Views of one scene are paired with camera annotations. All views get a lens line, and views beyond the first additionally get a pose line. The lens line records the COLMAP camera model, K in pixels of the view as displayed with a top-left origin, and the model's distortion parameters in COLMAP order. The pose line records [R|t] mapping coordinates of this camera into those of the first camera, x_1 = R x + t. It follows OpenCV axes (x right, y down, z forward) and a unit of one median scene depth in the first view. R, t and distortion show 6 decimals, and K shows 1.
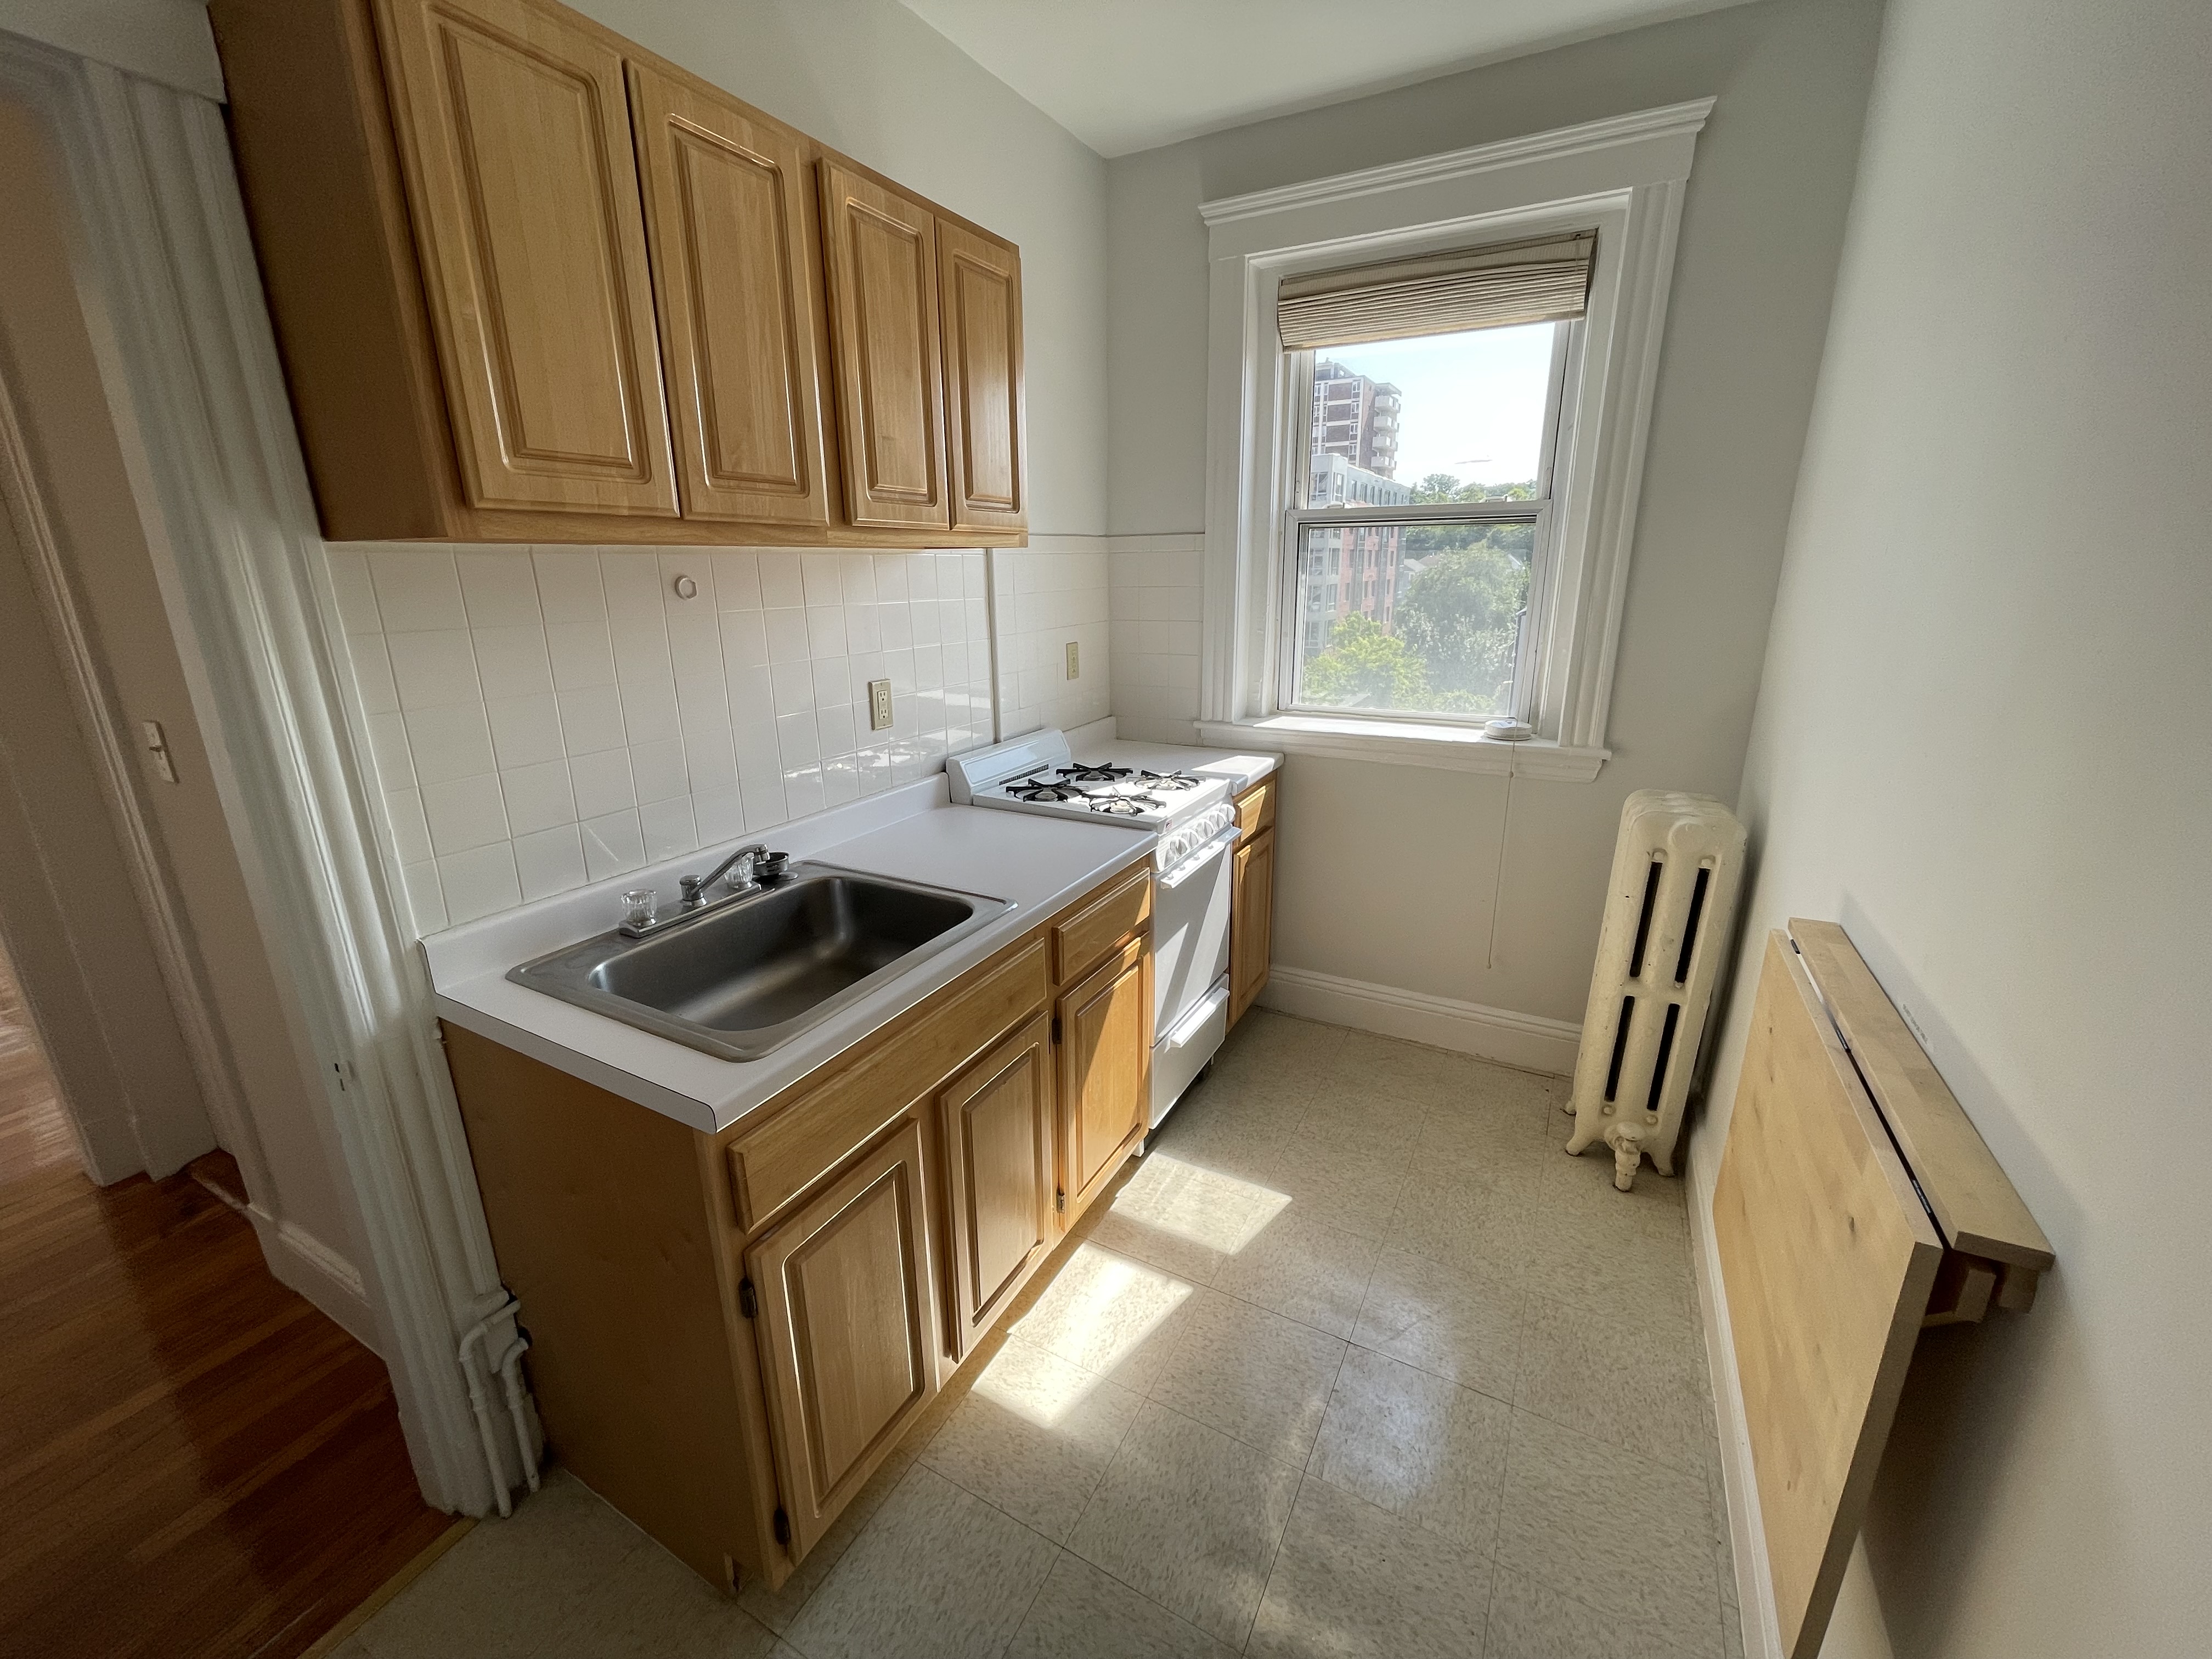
lens RADIAL K [[893.6, 0, 1104.9], [0, 893.6, 820.1], [0, 0, 1]] dist [-0.001179, 0.000078]
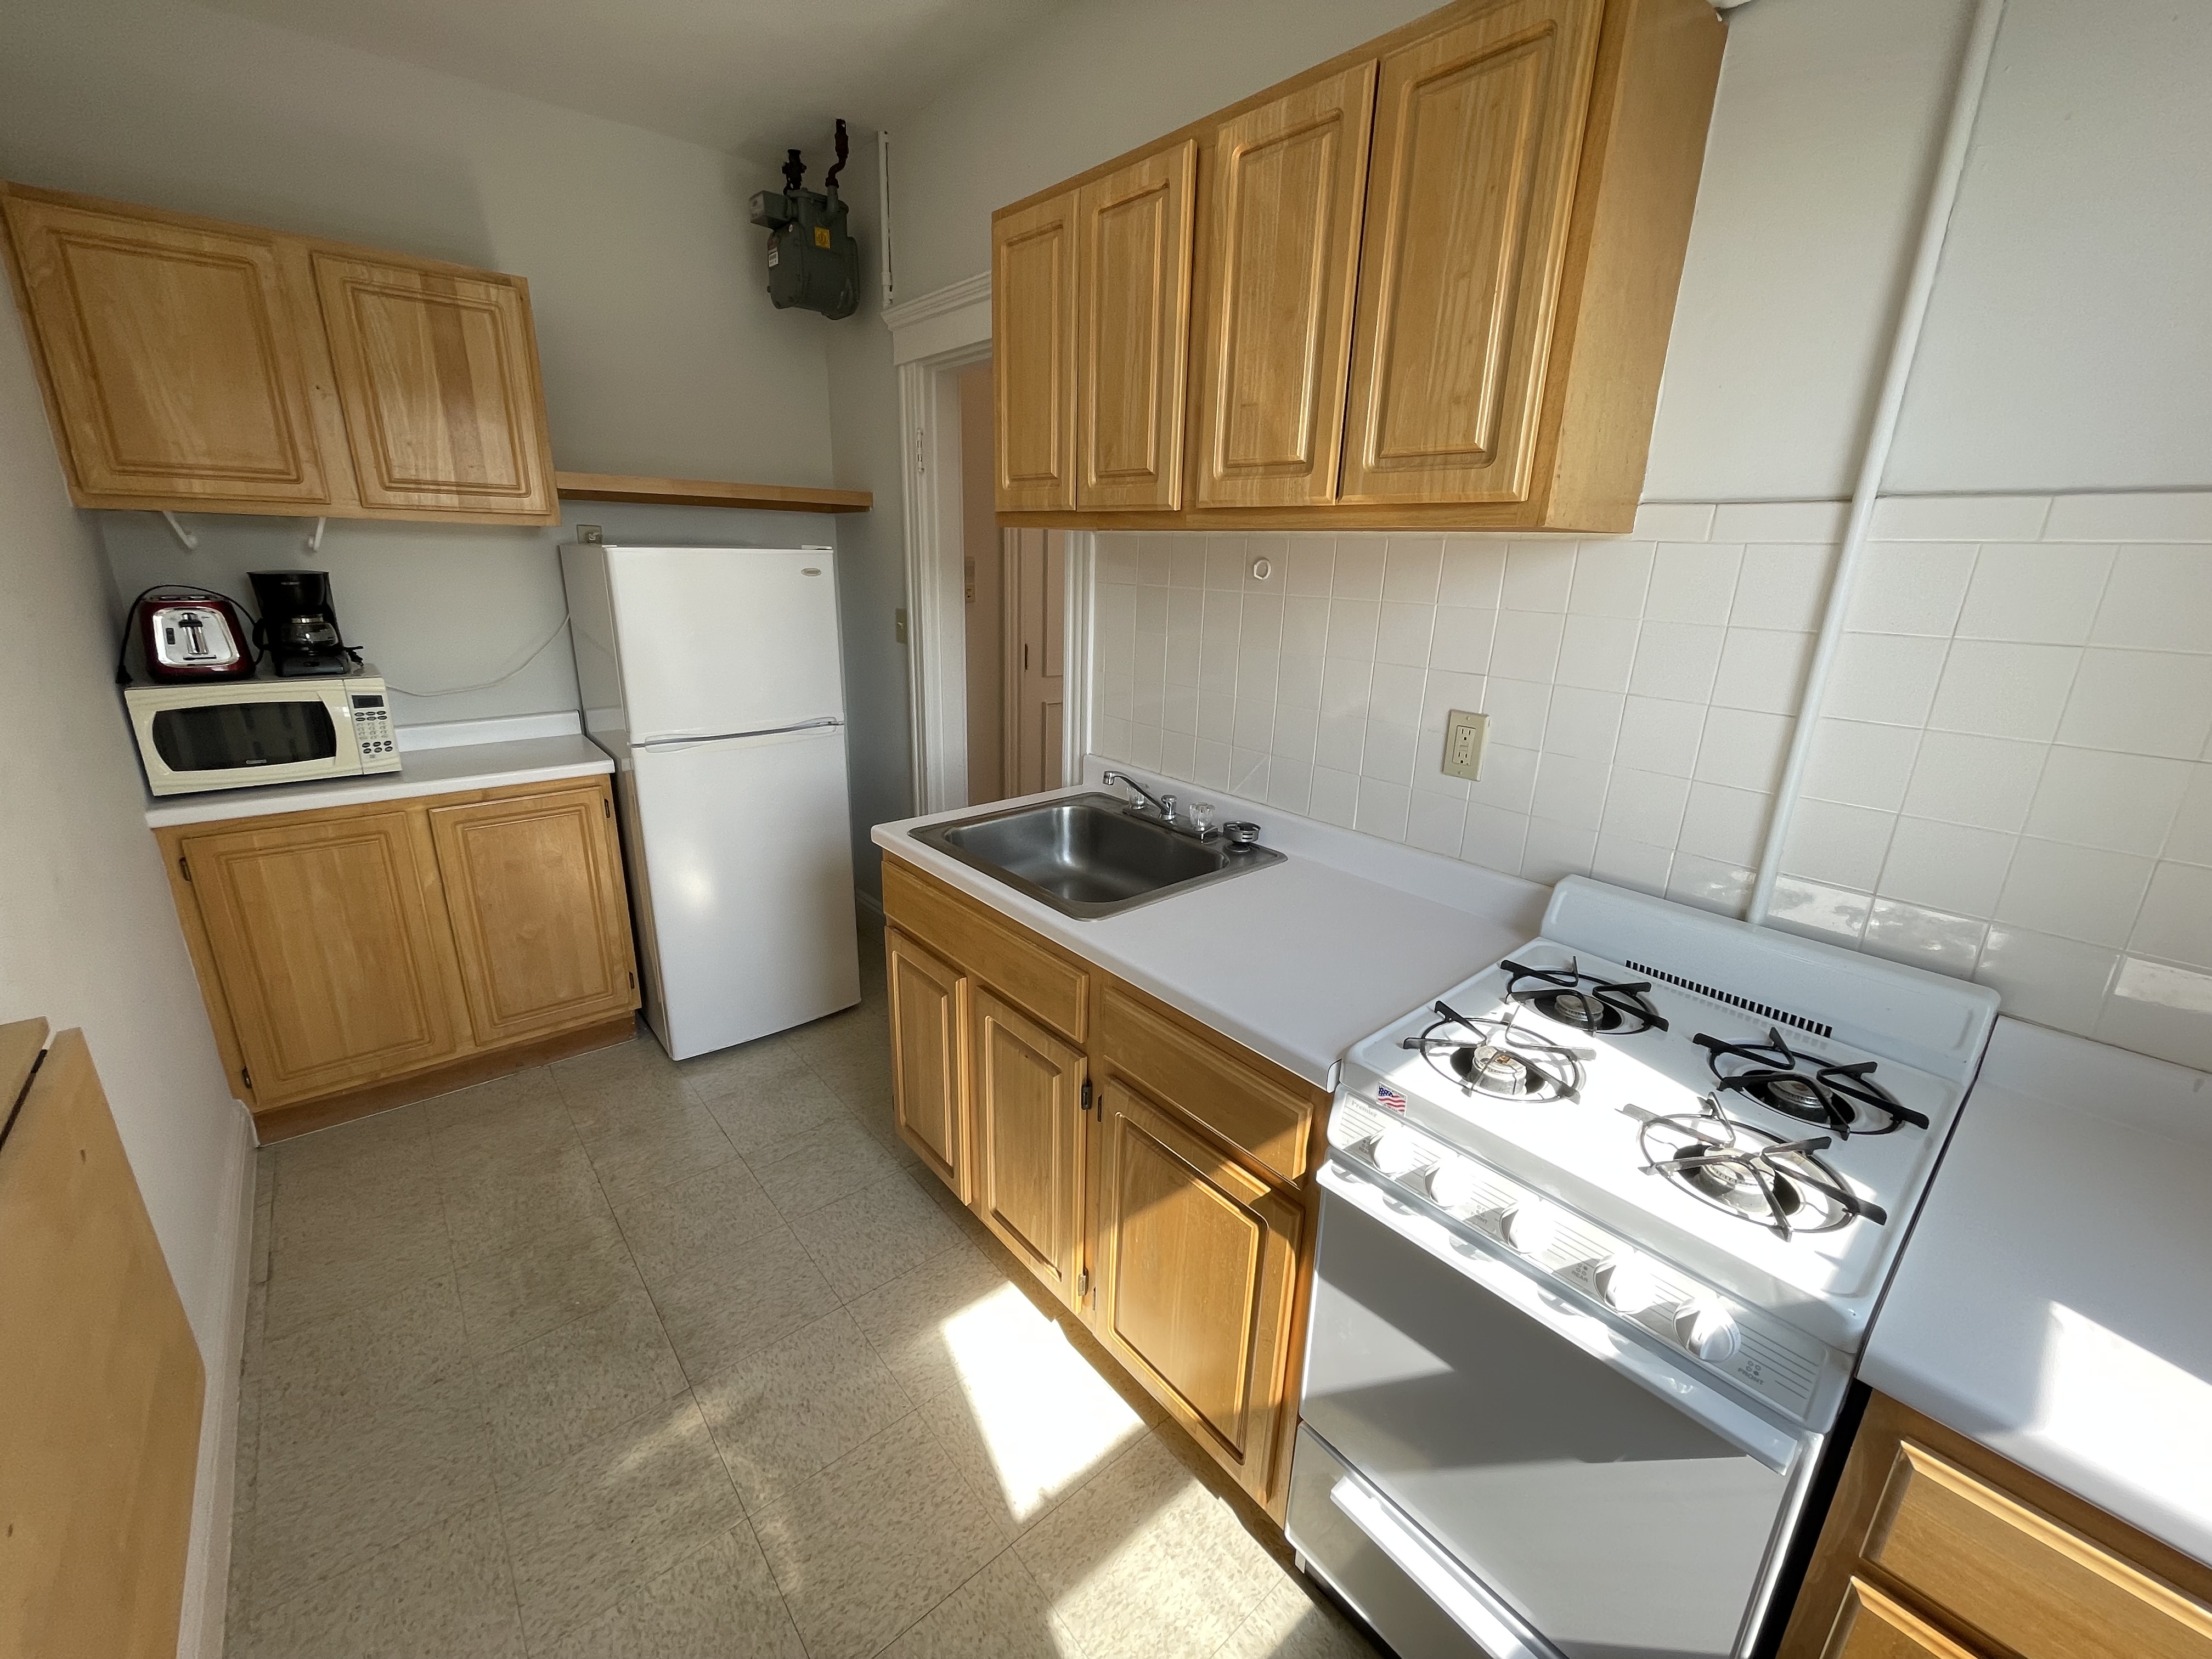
lens RADIAL K [[893.6, 0, 1104.9], [0, 893.6, 820.1], [0, 0, 1]] dist [-0.001179, 0.000078]
pose [[-0.359238, 0.274745, -0.891888, 0.667058], [-0.278699, 0.880490, 0.383489, -0.346416], [0.890660, 0.386332, -0.239734, 1.177688]]
